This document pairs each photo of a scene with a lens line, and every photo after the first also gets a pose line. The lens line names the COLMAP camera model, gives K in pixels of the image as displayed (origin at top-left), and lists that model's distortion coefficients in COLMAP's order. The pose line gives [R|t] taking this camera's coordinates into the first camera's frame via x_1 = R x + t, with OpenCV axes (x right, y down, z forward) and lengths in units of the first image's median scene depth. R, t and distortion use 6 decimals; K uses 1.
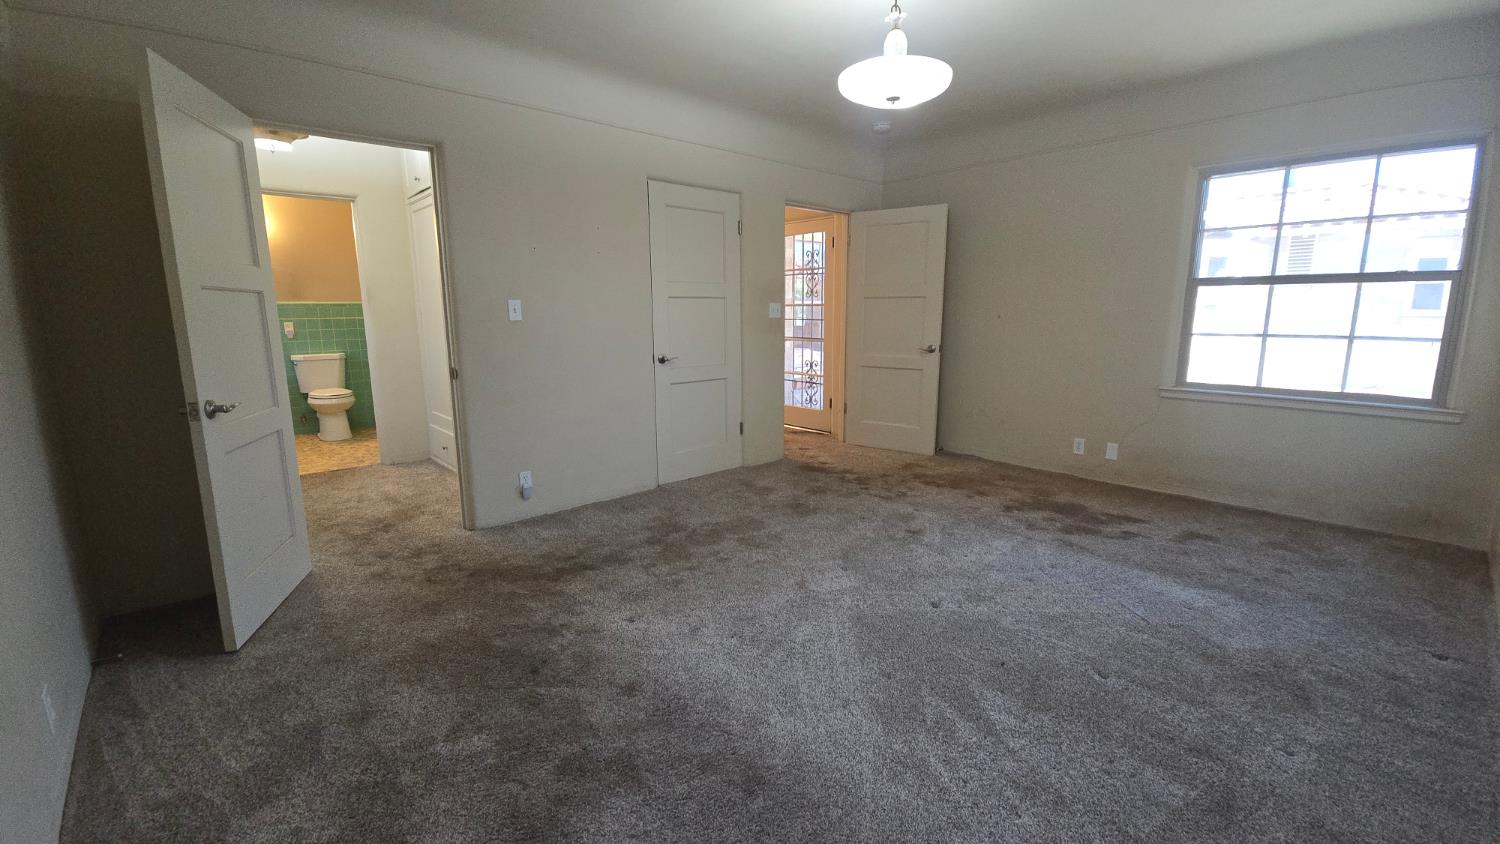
lens RADIAL K [[617.0, 0, 757.5], [0, 617.0, 421.1], [0, 0, 1]] dist [0.001674, 0.000056]
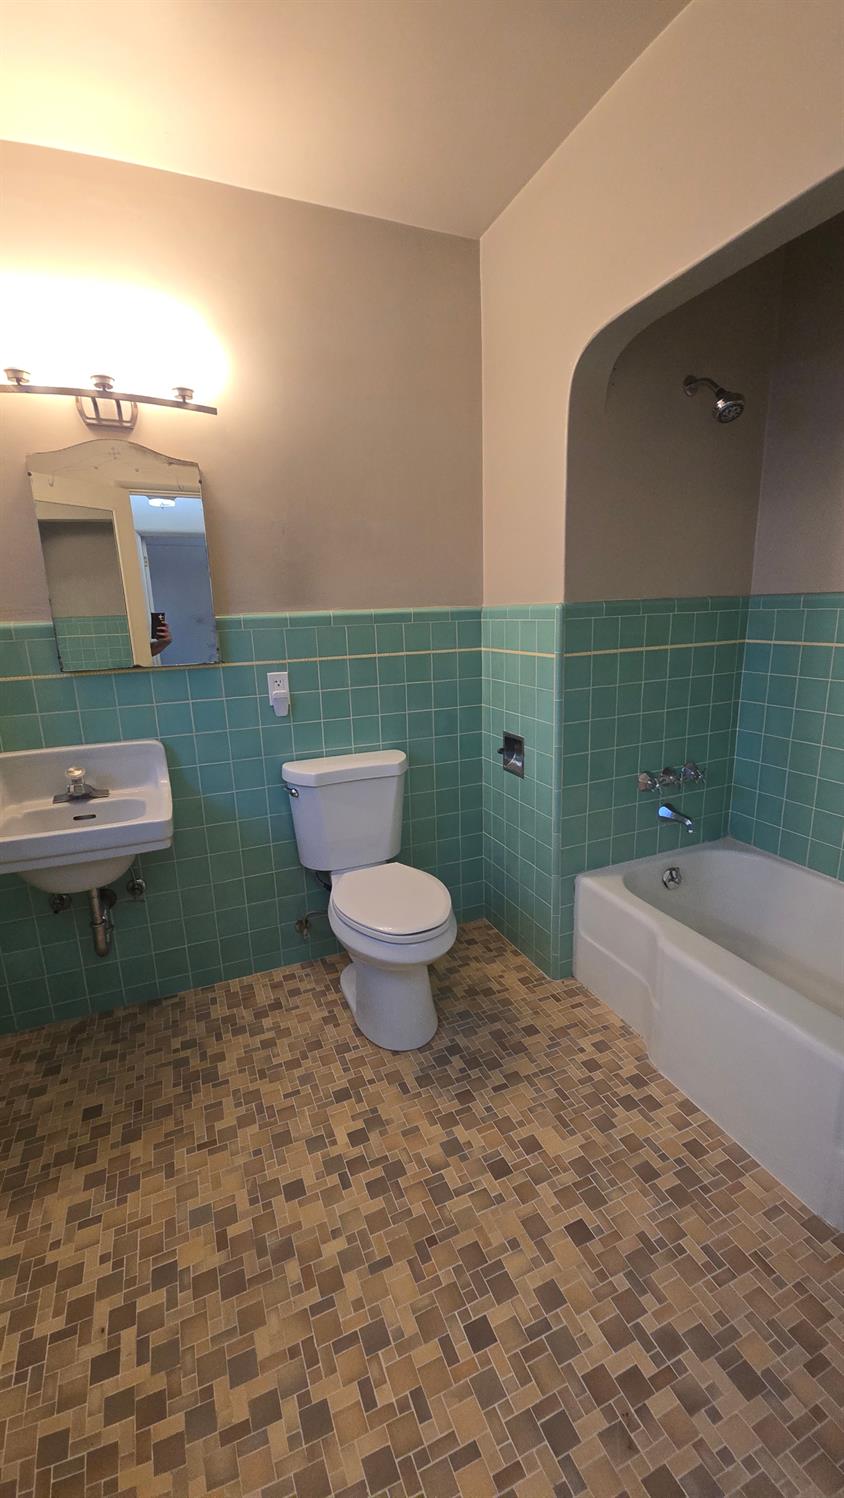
lens RADIAL K [[613.1, 0, 428.7], [0, 613.1, 752.0], [0, 0, 1]] dist [0.003351, -0.006089]
pose [[0.944593, 0.051561, -0.324168, -0.733591], [-0.031930, 0.997336, 0.065590, -0.182492], [0.326687, -0.051605, 0.943723, 0.907117]]
